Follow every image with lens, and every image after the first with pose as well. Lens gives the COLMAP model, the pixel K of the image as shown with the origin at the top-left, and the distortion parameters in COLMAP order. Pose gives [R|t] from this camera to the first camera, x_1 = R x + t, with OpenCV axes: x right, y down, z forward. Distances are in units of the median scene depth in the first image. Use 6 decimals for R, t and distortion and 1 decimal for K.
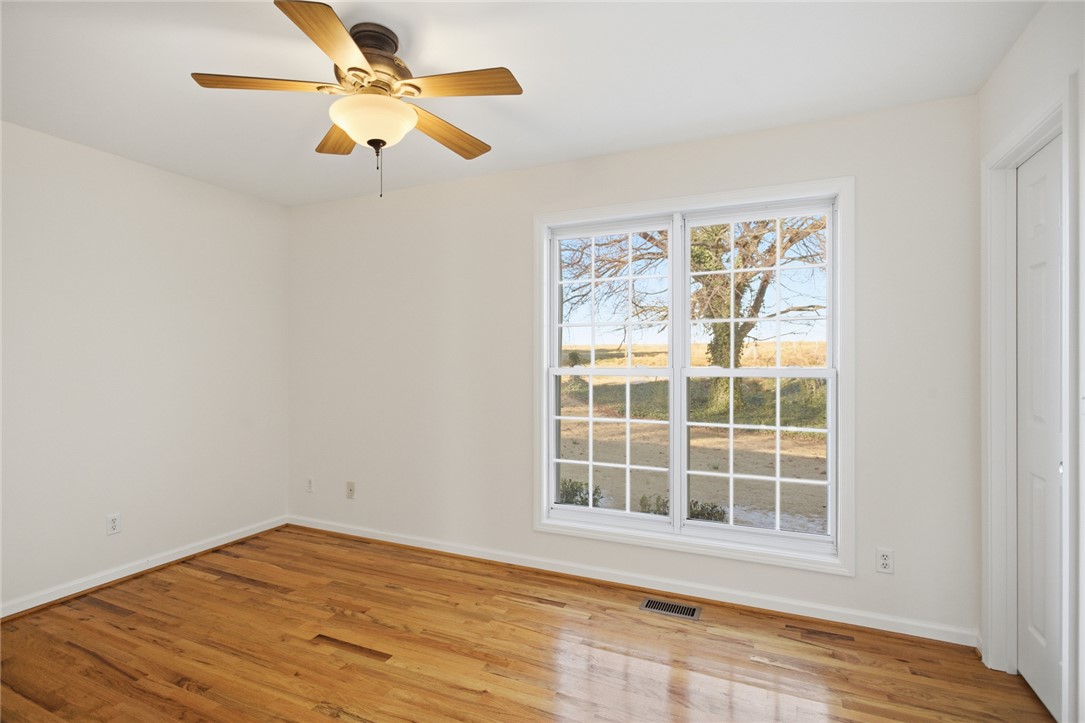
lens RADIAL K [[540.3, 0, 547.5], [0, 540.3, 367.6], [0, 0, 1]] dist [-0.000190, 0.000145]
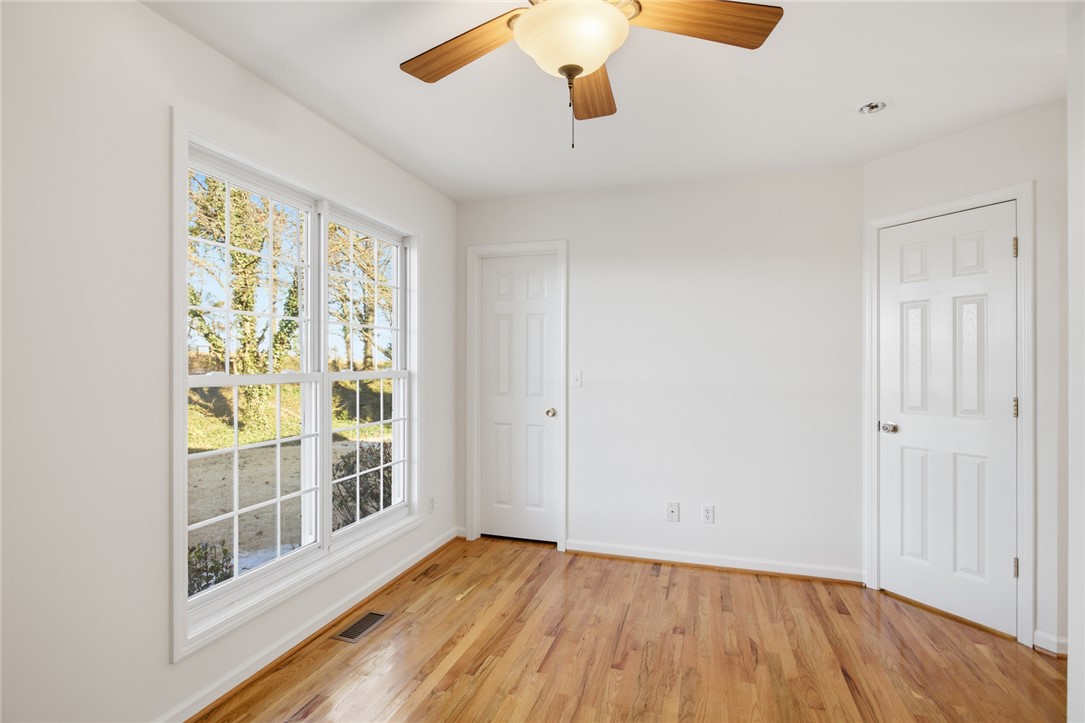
lens RADIAL K [[540.3, 0, 547.5], [0, 540.3, 367.6], [0, 0, 1]] dist [-0.000190, 0.000145]
pose [[-0.160251, -0.006429, 0.987055, -0.831179], [-0.003430, 0.999976, 0.005957, -0.016895], [-0.987070, -0.002432, -0.160269, 0.909233]]
